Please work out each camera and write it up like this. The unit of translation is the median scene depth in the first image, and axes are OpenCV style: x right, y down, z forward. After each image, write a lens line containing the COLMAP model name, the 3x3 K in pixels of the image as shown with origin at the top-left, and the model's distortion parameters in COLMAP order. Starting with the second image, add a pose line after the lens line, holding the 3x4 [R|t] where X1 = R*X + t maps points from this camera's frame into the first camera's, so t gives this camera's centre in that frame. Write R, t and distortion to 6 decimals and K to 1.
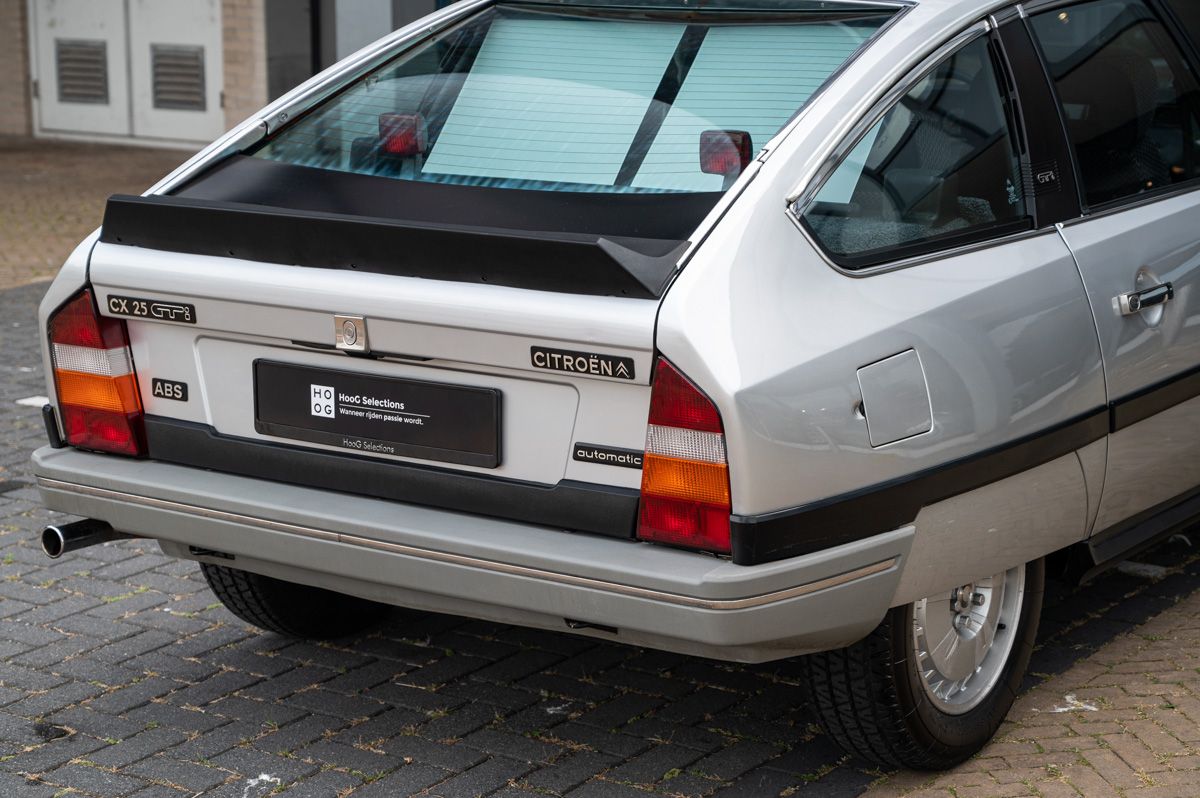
lens RADIAL K [[2575.0, 0, 584.0], [0, 2575.0, 399.2], [0, 0, 1]] dist [0.020000, 0.271686]
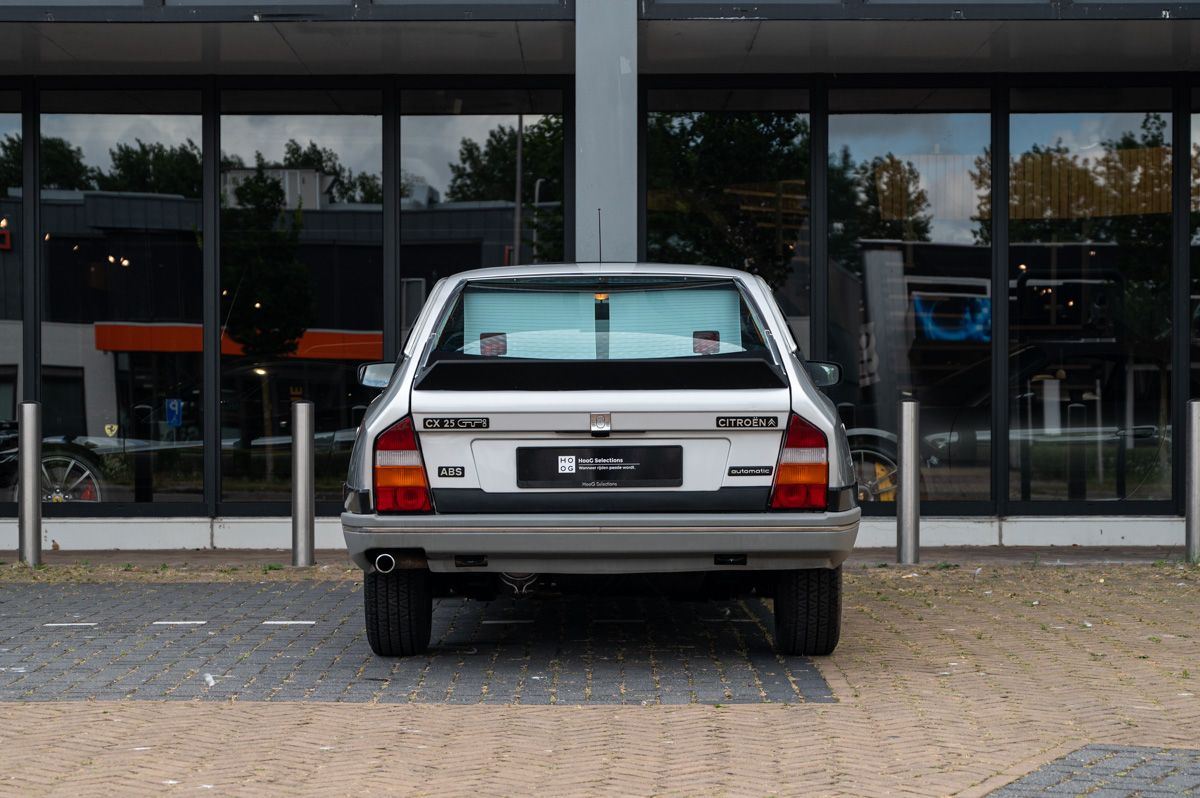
lens RADIAL K [[2937.7, 0, 600.0], [0, 2937.7, 399.0], [0, 0, 1]] dist [0.025976, -0.168692]
pose [[0.822974, 0.001785, 0.568076, -1.249077], [0.112549, 0.979660, -0.166128, 0.300675], [-0.556818, 0.200655, 0.806034, -0.719907]]
